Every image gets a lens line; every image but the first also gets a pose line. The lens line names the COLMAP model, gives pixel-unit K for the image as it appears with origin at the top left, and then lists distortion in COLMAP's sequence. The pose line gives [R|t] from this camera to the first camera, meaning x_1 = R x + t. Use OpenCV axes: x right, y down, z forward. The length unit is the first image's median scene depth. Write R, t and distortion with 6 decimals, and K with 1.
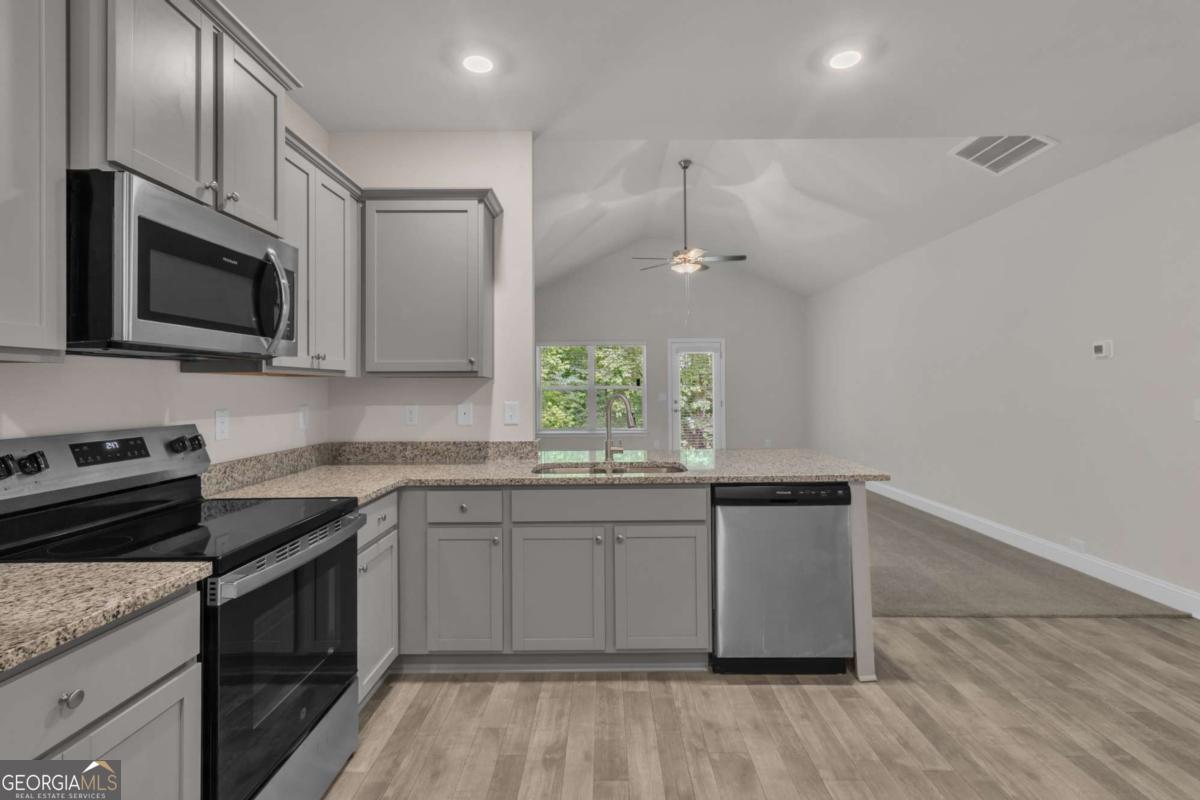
lens RADIAL K [[573.1, 0, 593.6], [0, 573.1, 386.9], [0, 0, 1]] dist [0.008685, -0.000980]
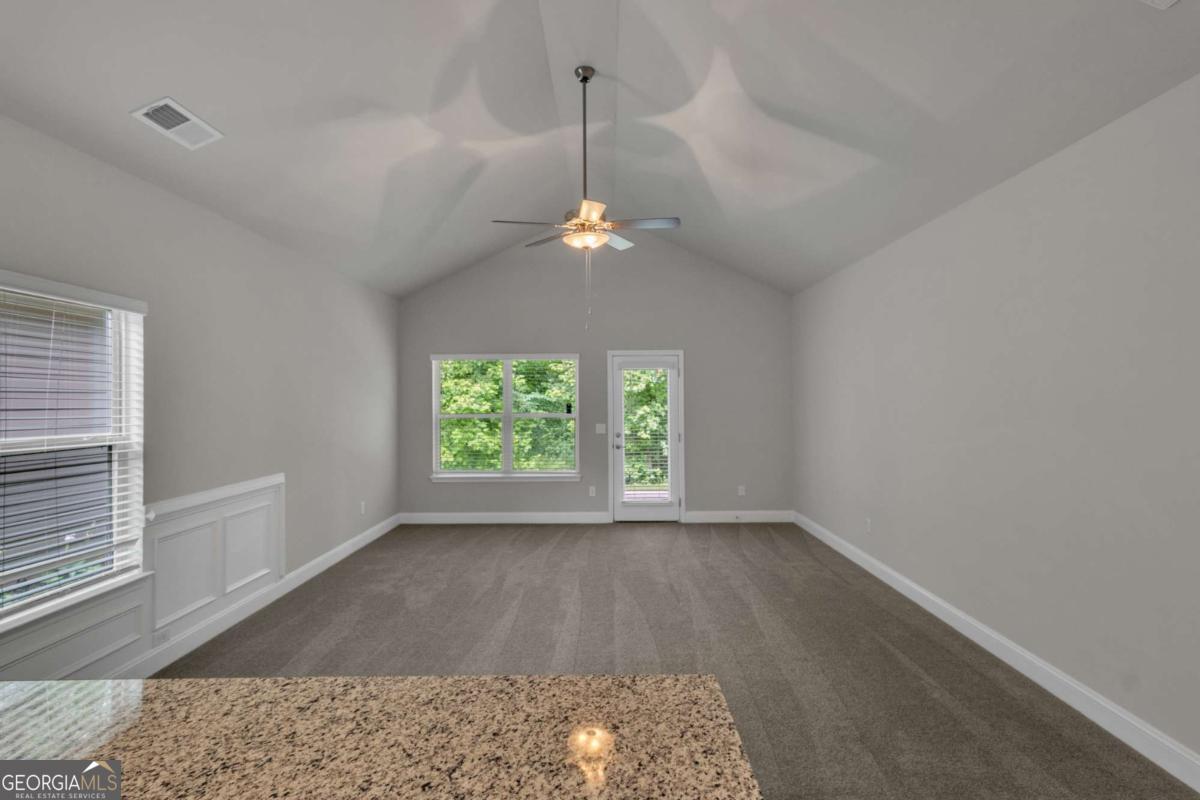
lens RADIAL K [[573.1, 0, 600.3], [0, 573.1, 385.9], [0, 0, 1]] dist [0.008685, -0.000980]
pose [[0.999966, 0.000626, 0.008191, 0.396513], [-0.000482, 0.999846, -0.017558, -0.086787], [-0.008200, 0.017553, 0.999812, 0.877858]]
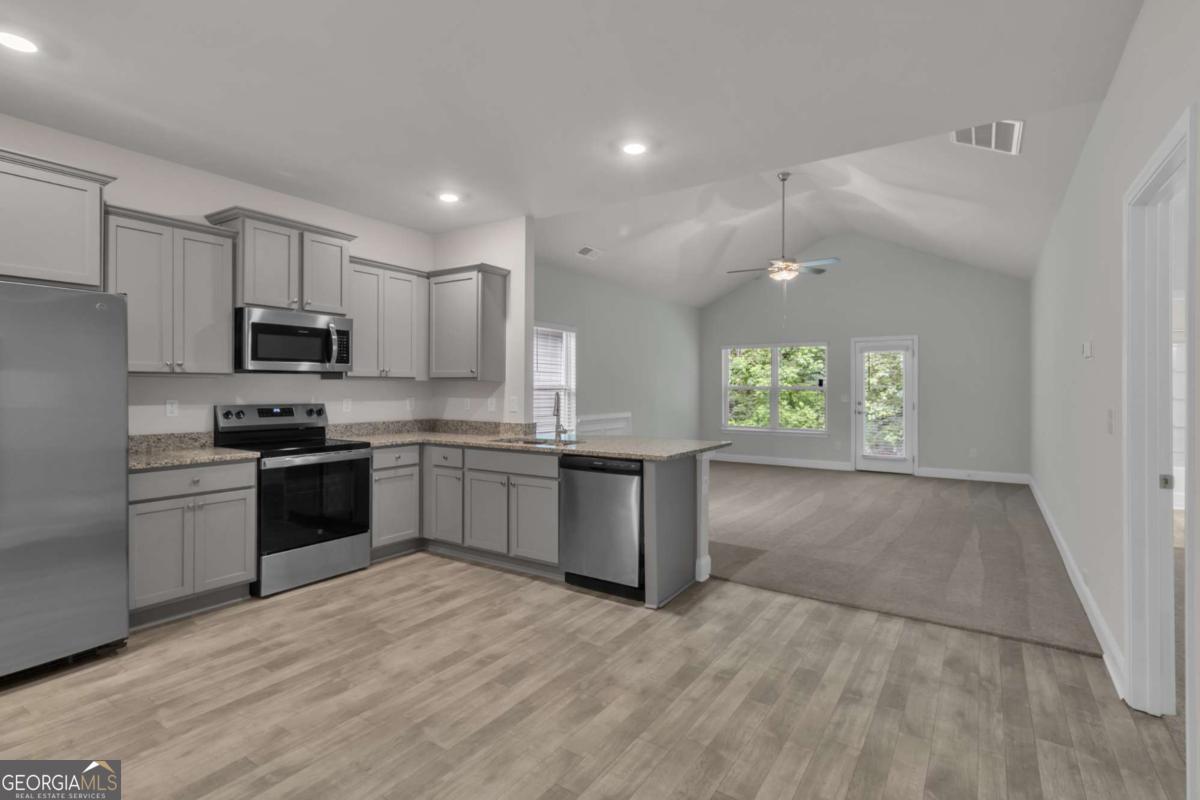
lens RADIAL K [[573.1, 0, 589.5], [0, 573.1, 392.5], [0, 0, 1]] dist [0.008685, -0.000980]
pose [[0.831548, 0.013396, -0.555291, 1.049575], [-0.006607, 0.999877, 0.014227, -0.010452], [0.555414, -0.008162, 0.831534, -0.182366]]
